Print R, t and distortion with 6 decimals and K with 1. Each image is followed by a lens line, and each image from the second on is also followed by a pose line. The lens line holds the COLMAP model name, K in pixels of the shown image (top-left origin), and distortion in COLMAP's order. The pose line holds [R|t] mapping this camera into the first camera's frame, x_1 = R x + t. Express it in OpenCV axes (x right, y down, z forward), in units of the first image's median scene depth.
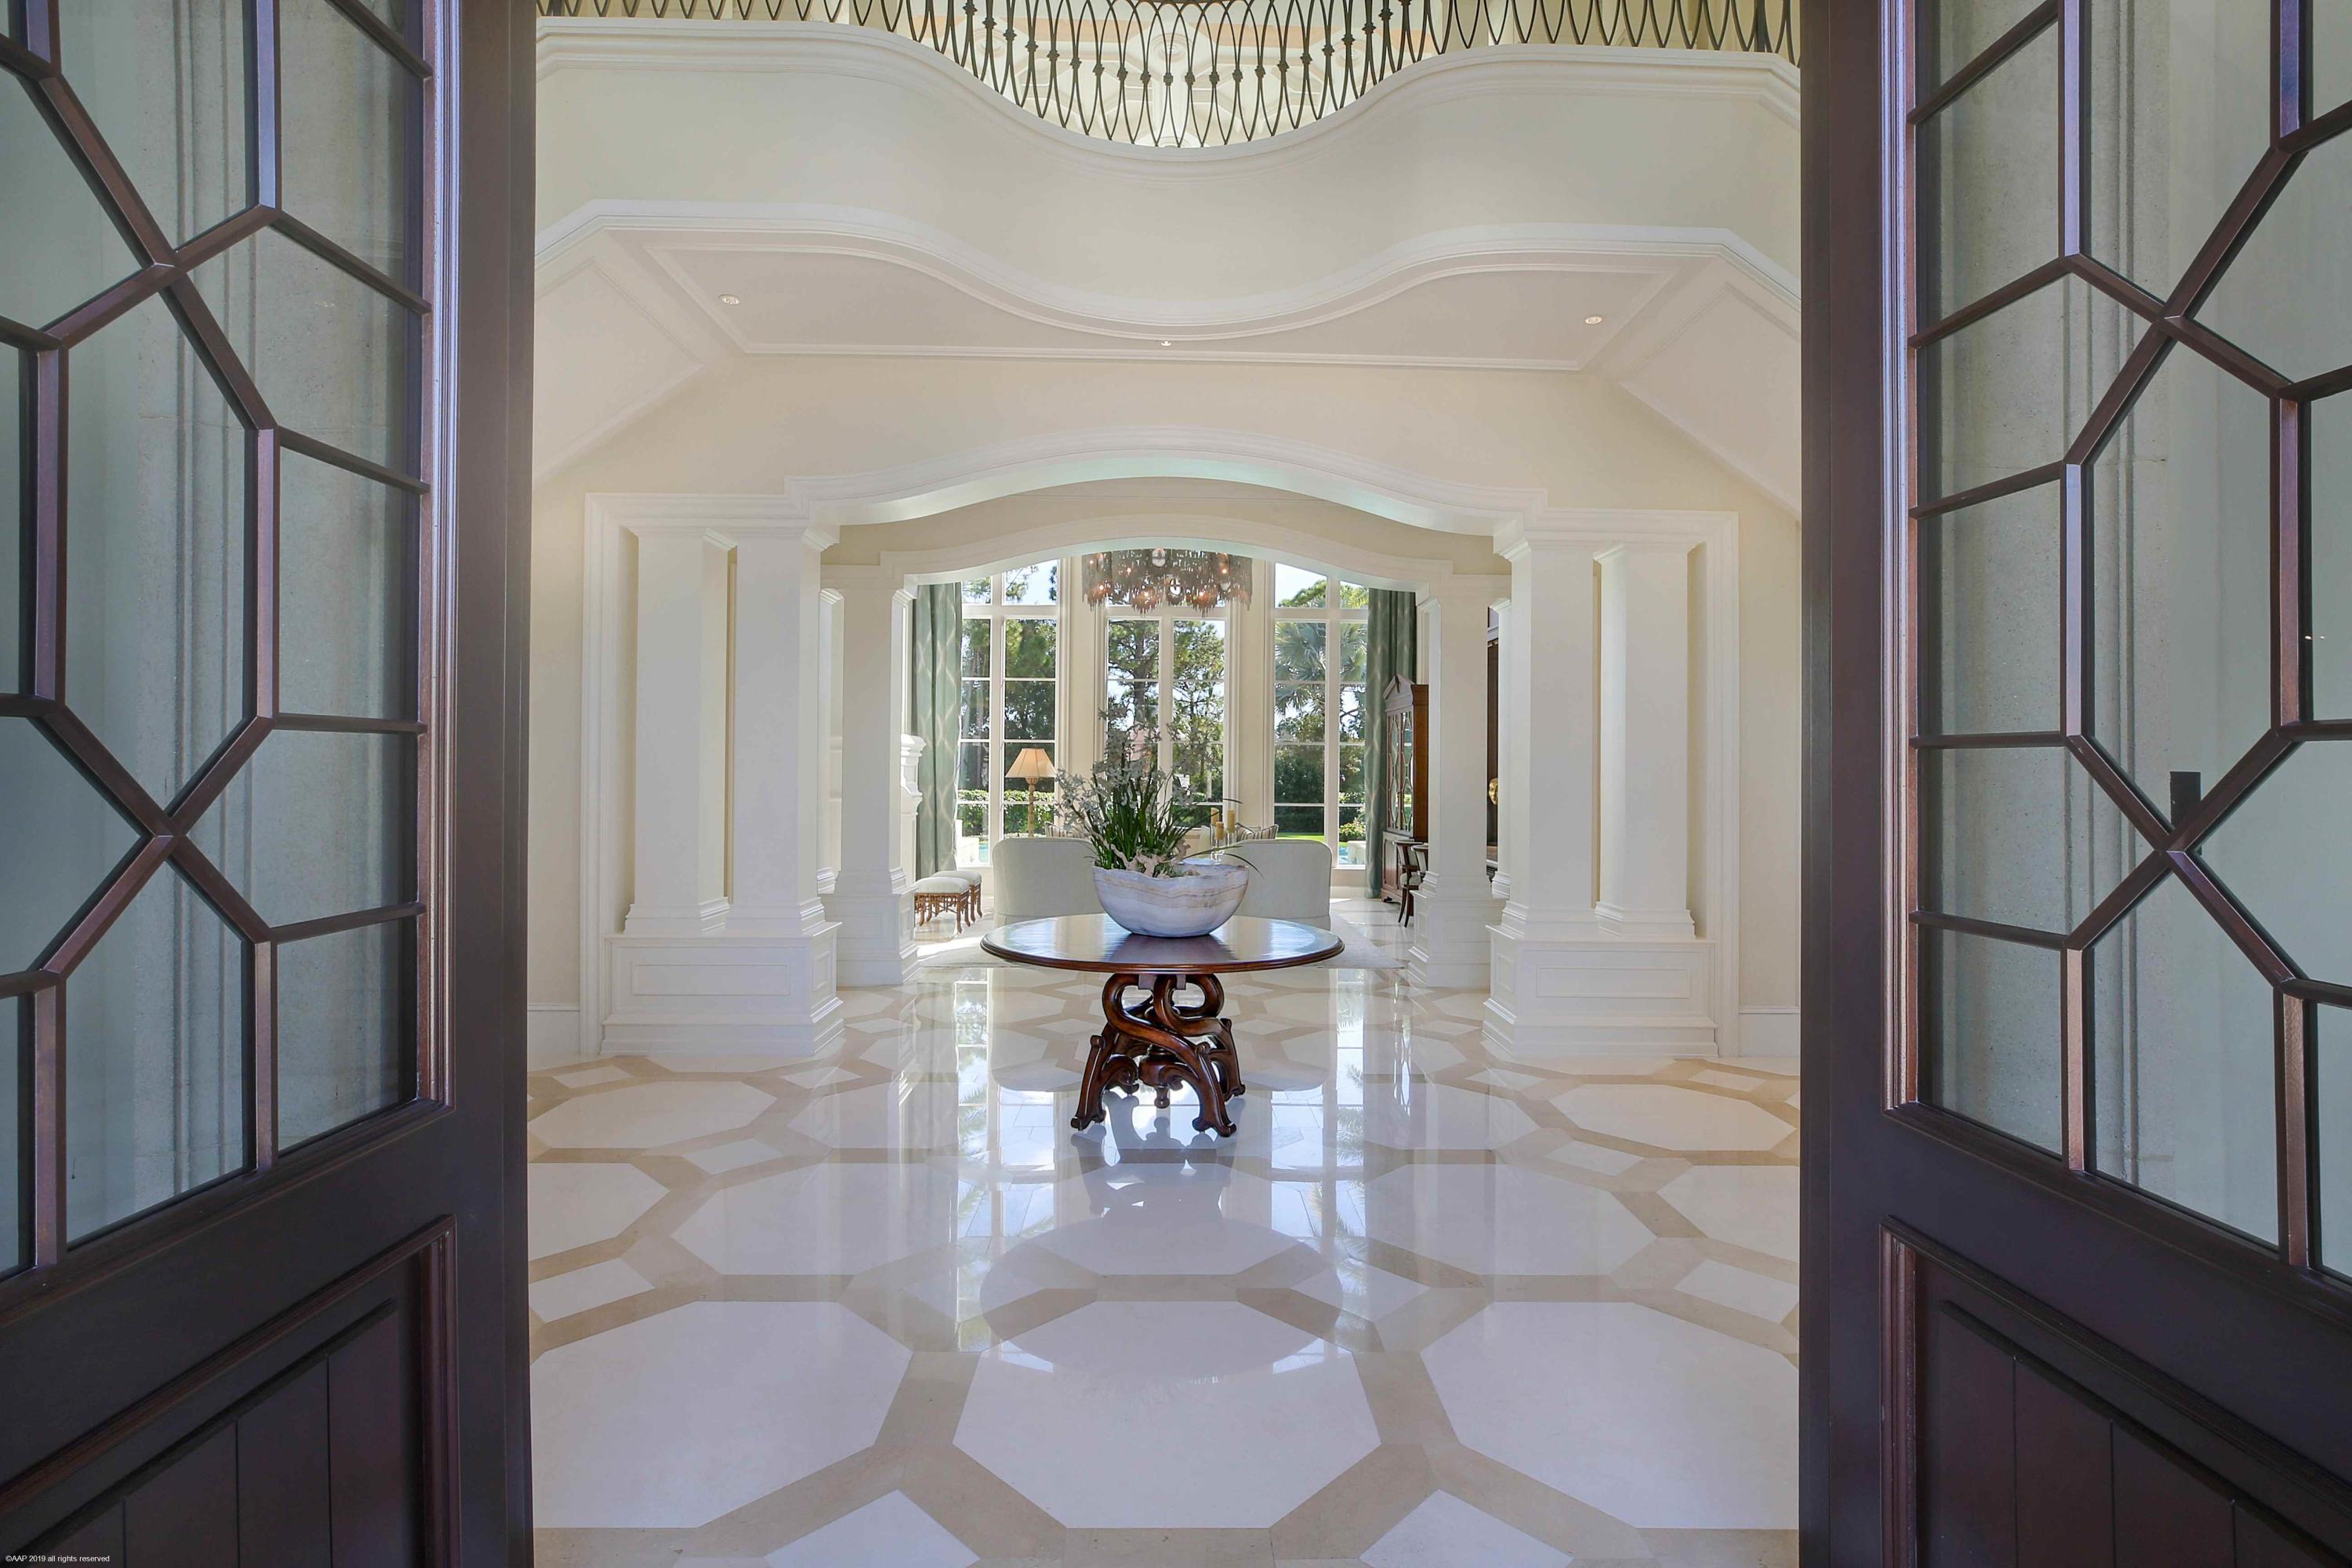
lens RADIAL K [[1102.2, 0, 1176.0], [0, 1102.2, 784.0], [0, 0, 1]] dist [0.023744, 0.000063]
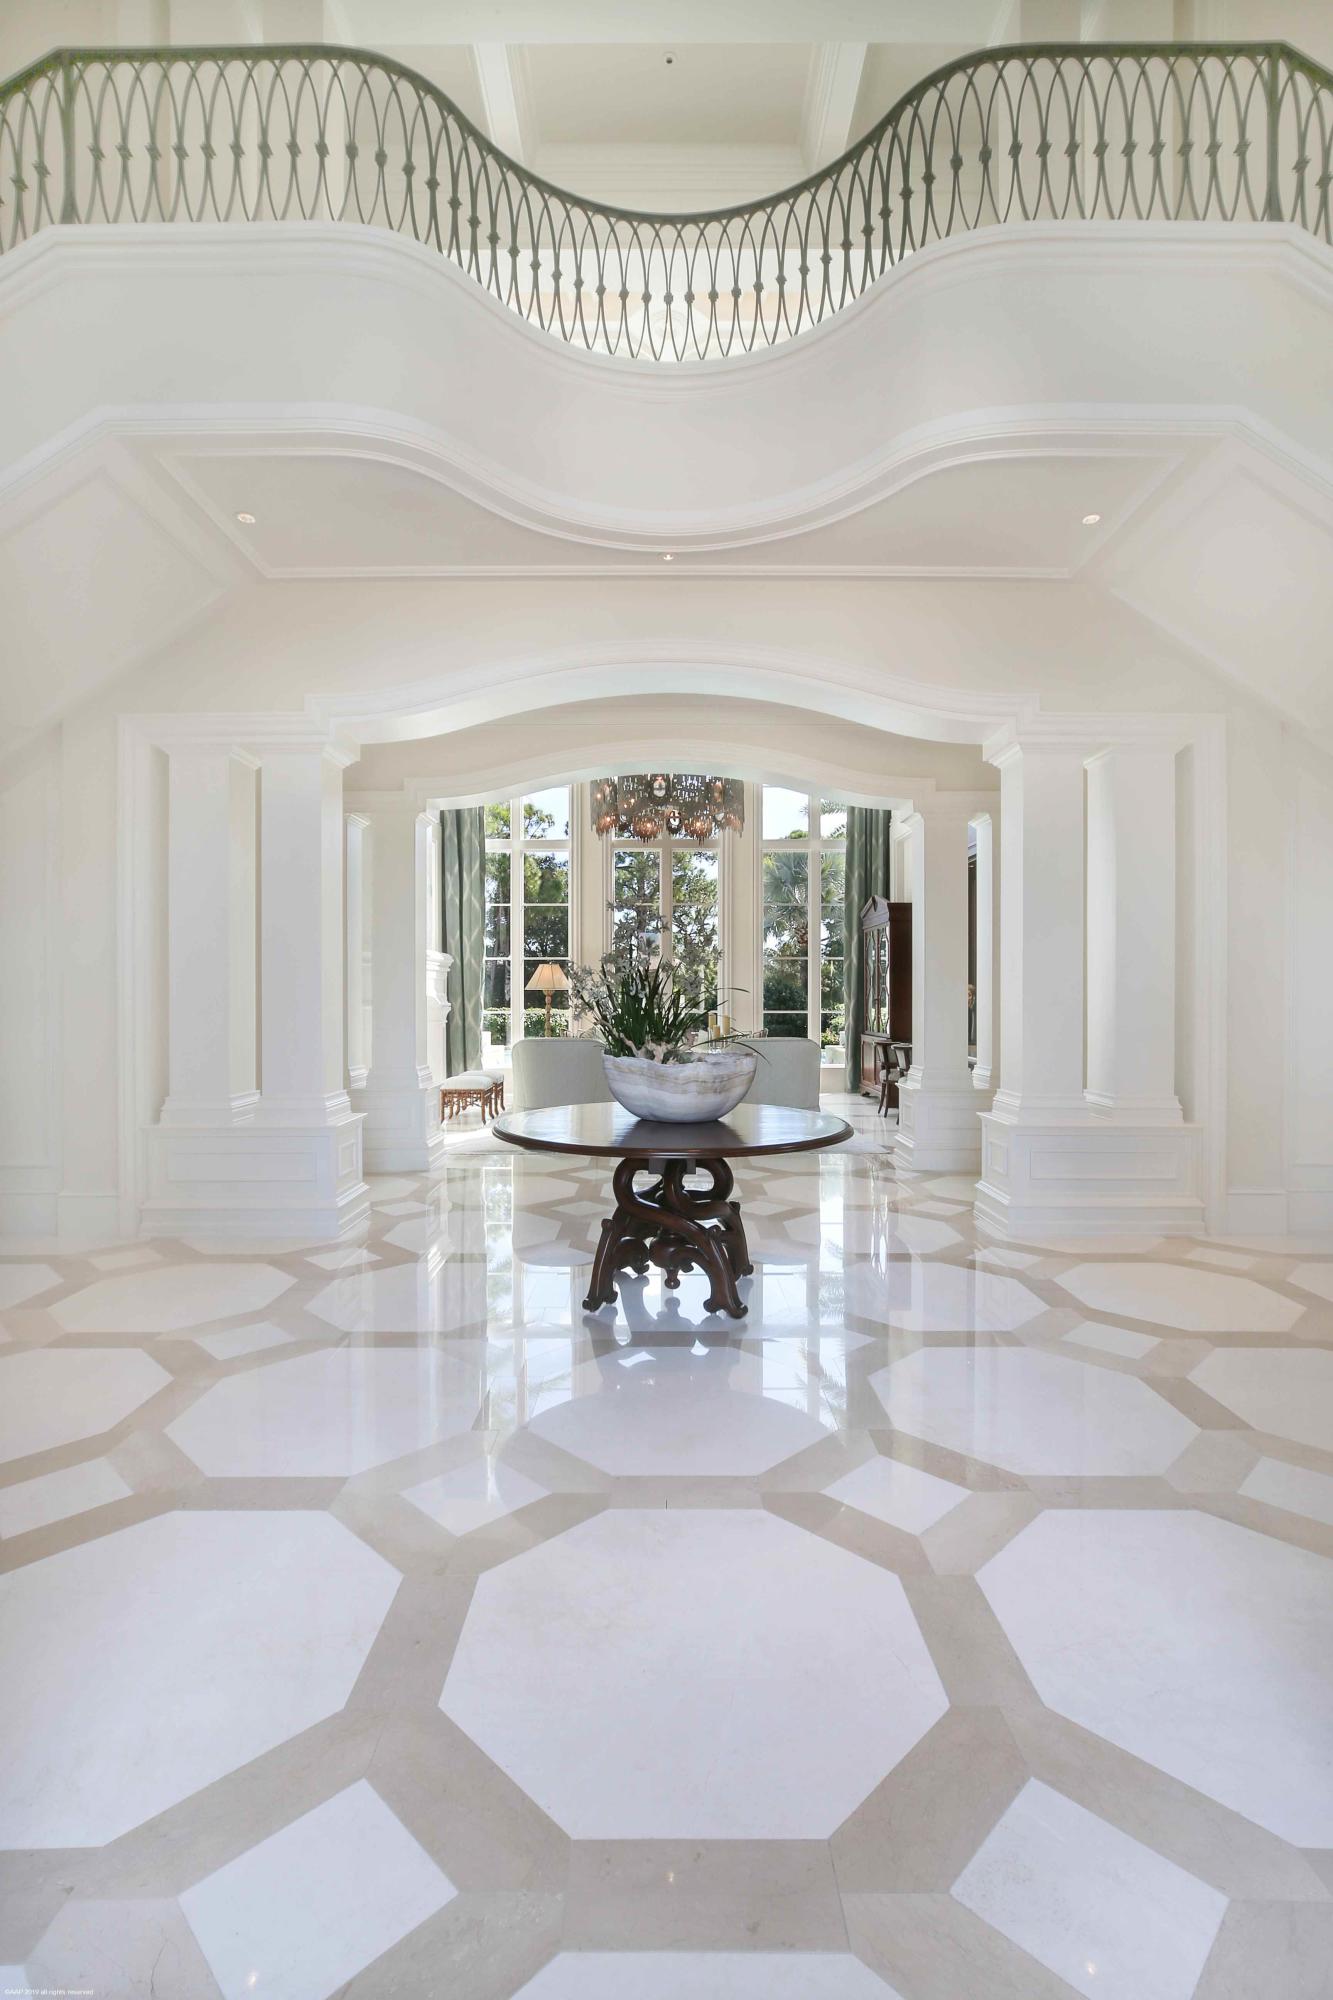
lens RADIAL K [[929.4, 0, 694.0], [0, 929.4, 1080.5], [0, 0, 1]] dist [0.040038, 0.000017]
pose [[0.999753, -0.002871, 0.022018, -0.008090], [0.001013, 0.996470, 0.083946, 0.021609], [-0.022181, -0.083903, 0.996227, 0.115581]]
